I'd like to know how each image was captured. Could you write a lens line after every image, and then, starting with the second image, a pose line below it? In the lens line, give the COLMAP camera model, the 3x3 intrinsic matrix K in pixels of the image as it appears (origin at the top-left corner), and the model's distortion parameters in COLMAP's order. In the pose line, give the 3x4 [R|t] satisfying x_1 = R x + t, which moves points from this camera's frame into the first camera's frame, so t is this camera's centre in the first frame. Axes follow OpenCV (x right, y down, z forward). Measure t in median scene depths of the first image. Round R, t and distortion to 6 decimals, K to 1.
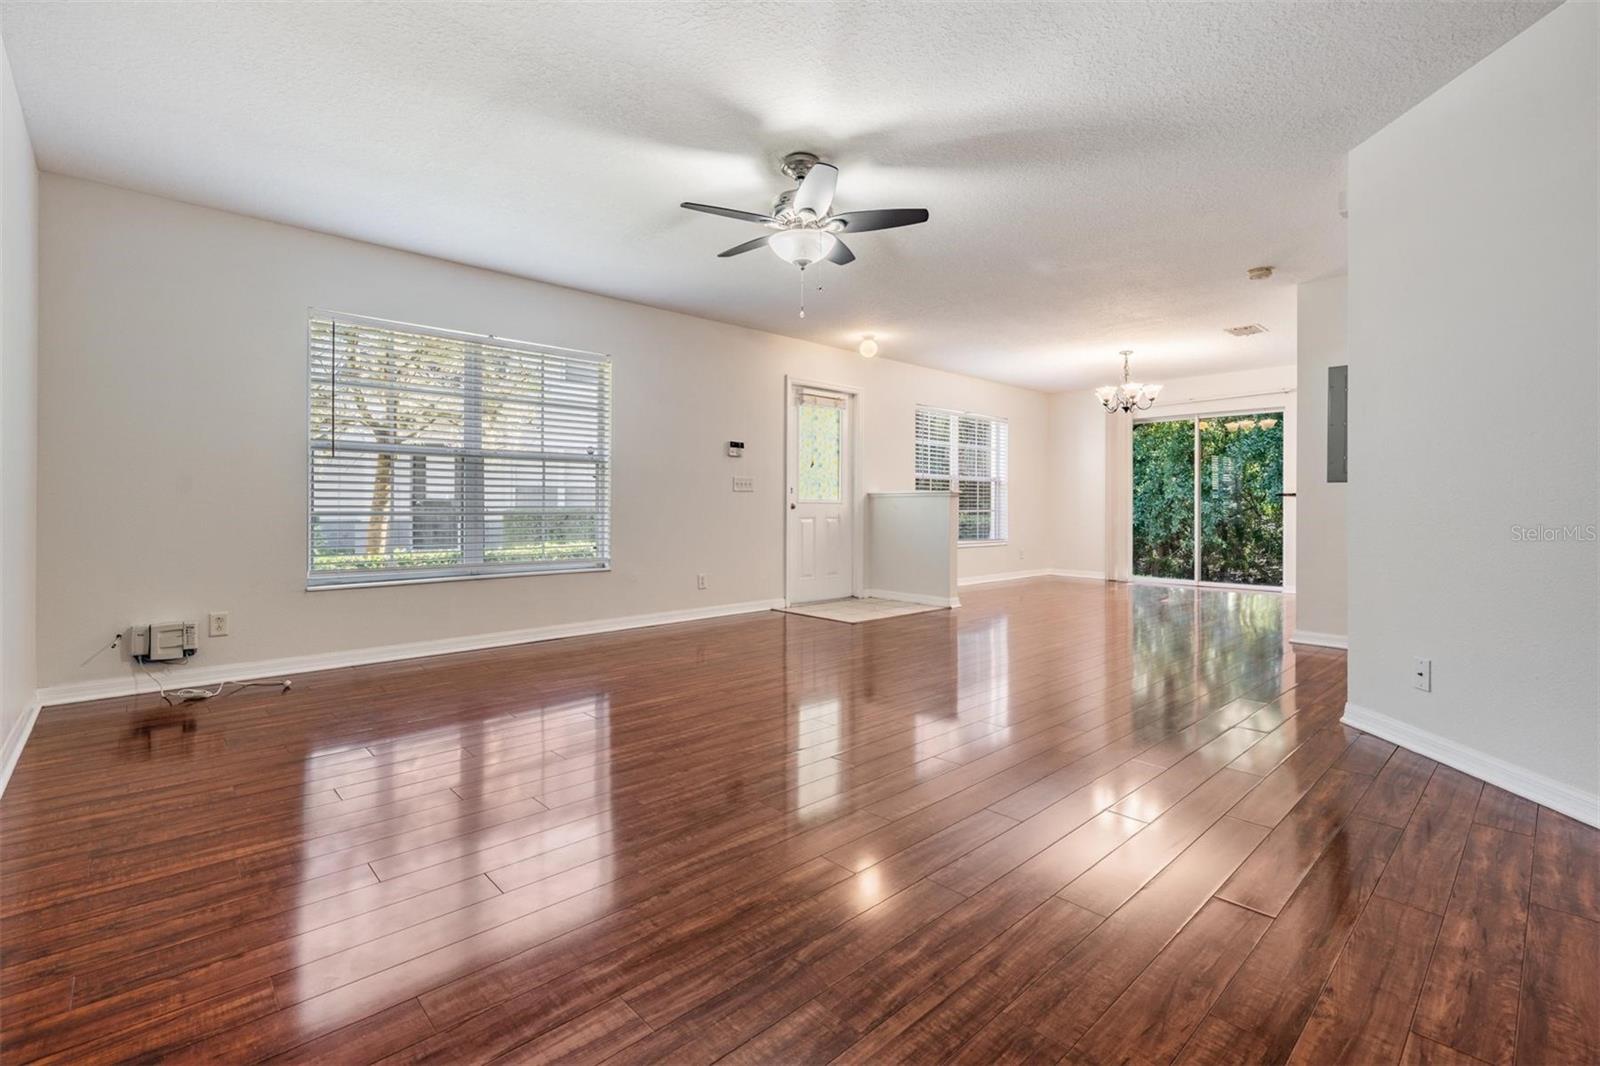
lens RADIAL K [[718.9, 0, 794.6], [0, 718.9, 510.5], [0, 0, 1]] dist [-0.000458, -0.000331]
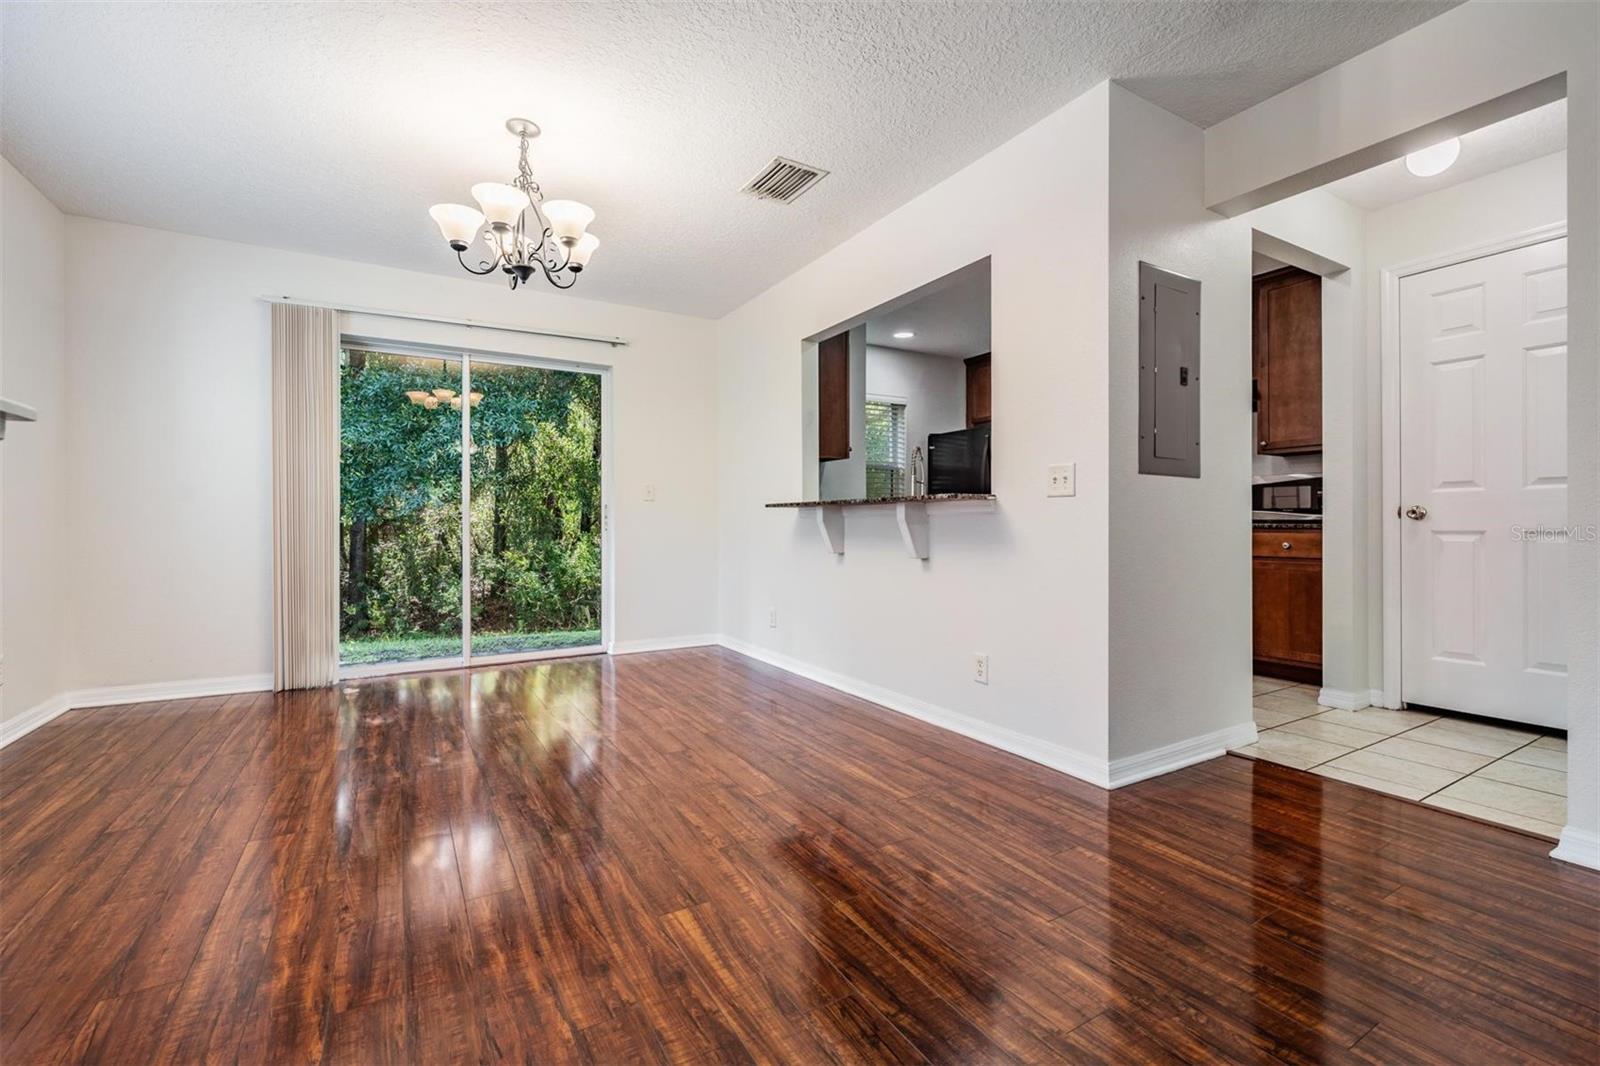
lens RADIAL K [[682.3, 0, 800.0], [0, 682.3, 533.0], [0, 0, 1]] dist [-0.012045, 0.000004]
pose [[0.207396, -0.016610, 0.978116, 0.171946], [0.008553, 0.999848, 0.015165, -0.004352], [-0.978220, 0.005221, 0.207507, 1.064152]]
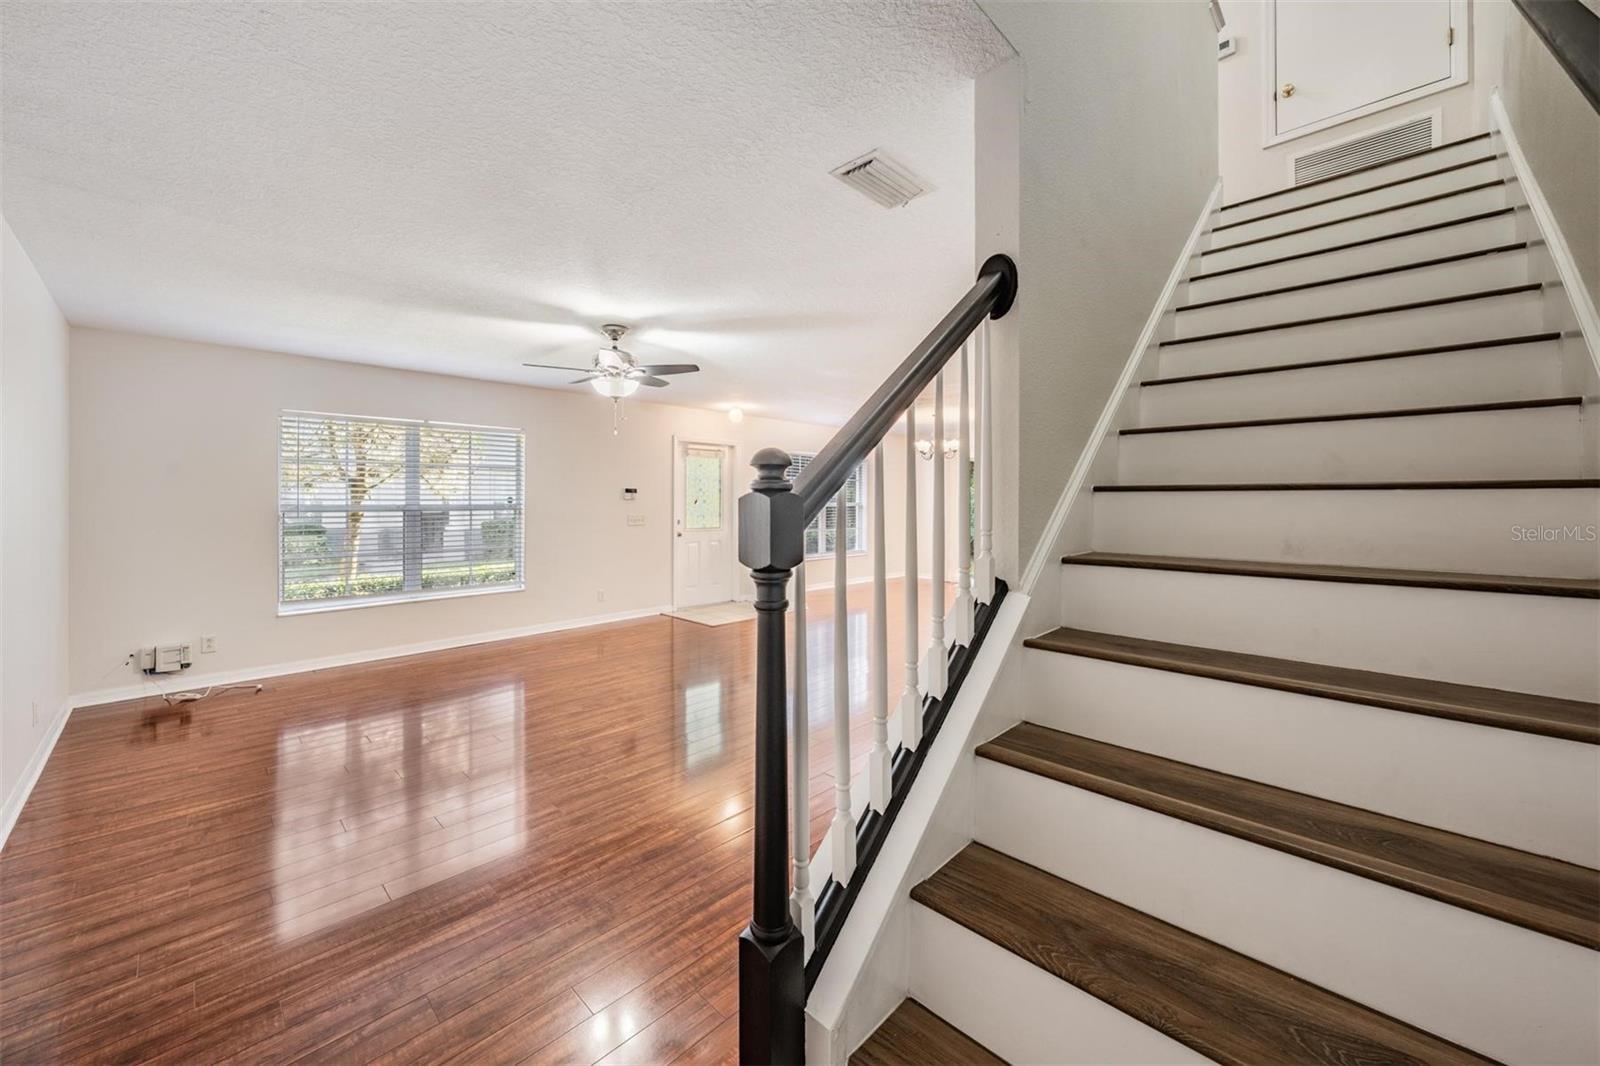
lens RADIAL K [[611.3, 0, 791.7], [0, 611.3, 496.8], [0, 0, 1]] dist [-0.002670, -0.000278]
pose [[0.998997, -0.003288, 0.044652, 0.194404], [0.003746, 0.999941, -0.010169, -0.079148], [-0.044616, 0.010326, 0.998951, -0.163498]]
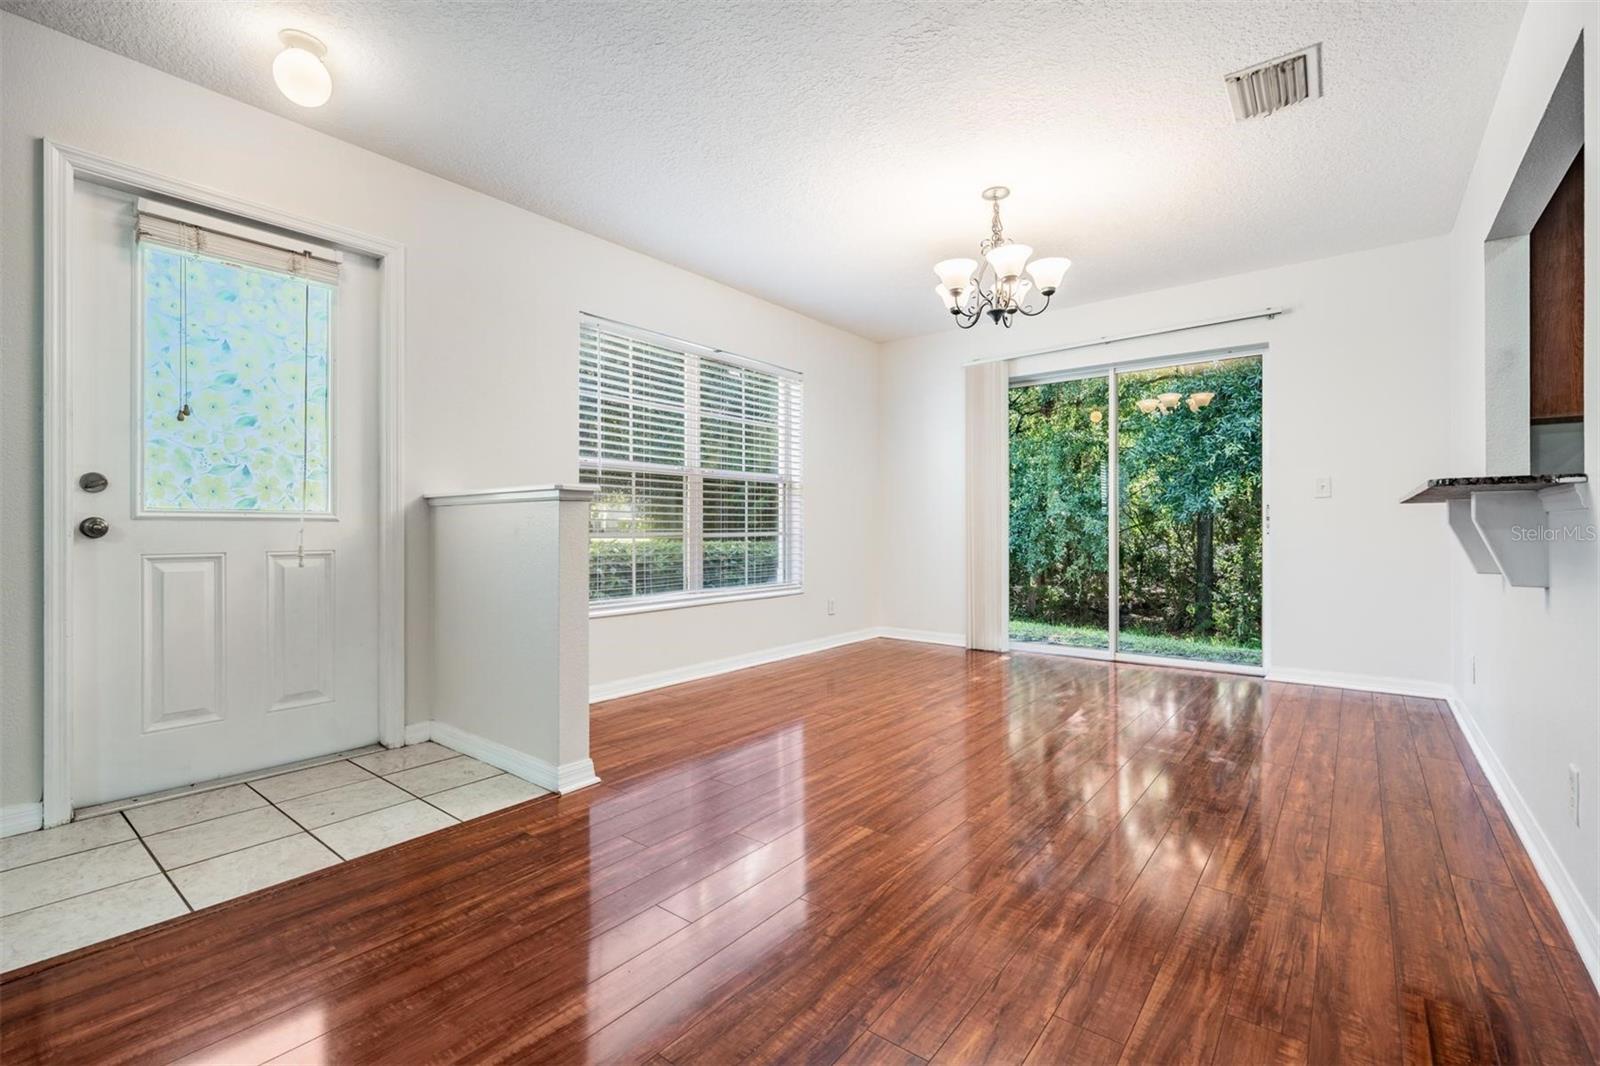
lens RADIAL K [[710.6, 0, 800.0], [0, 710.6, 533.0], [0, 0, 1]] dist [0.000076, -0.000109]
pose [[0.987851, -0.005449, 0.155307, 0.360386], [0.005243, 0.999985, 0.001734, -0.001988], [-0.155314, -0.000899, 0.987865, 0.773805]]
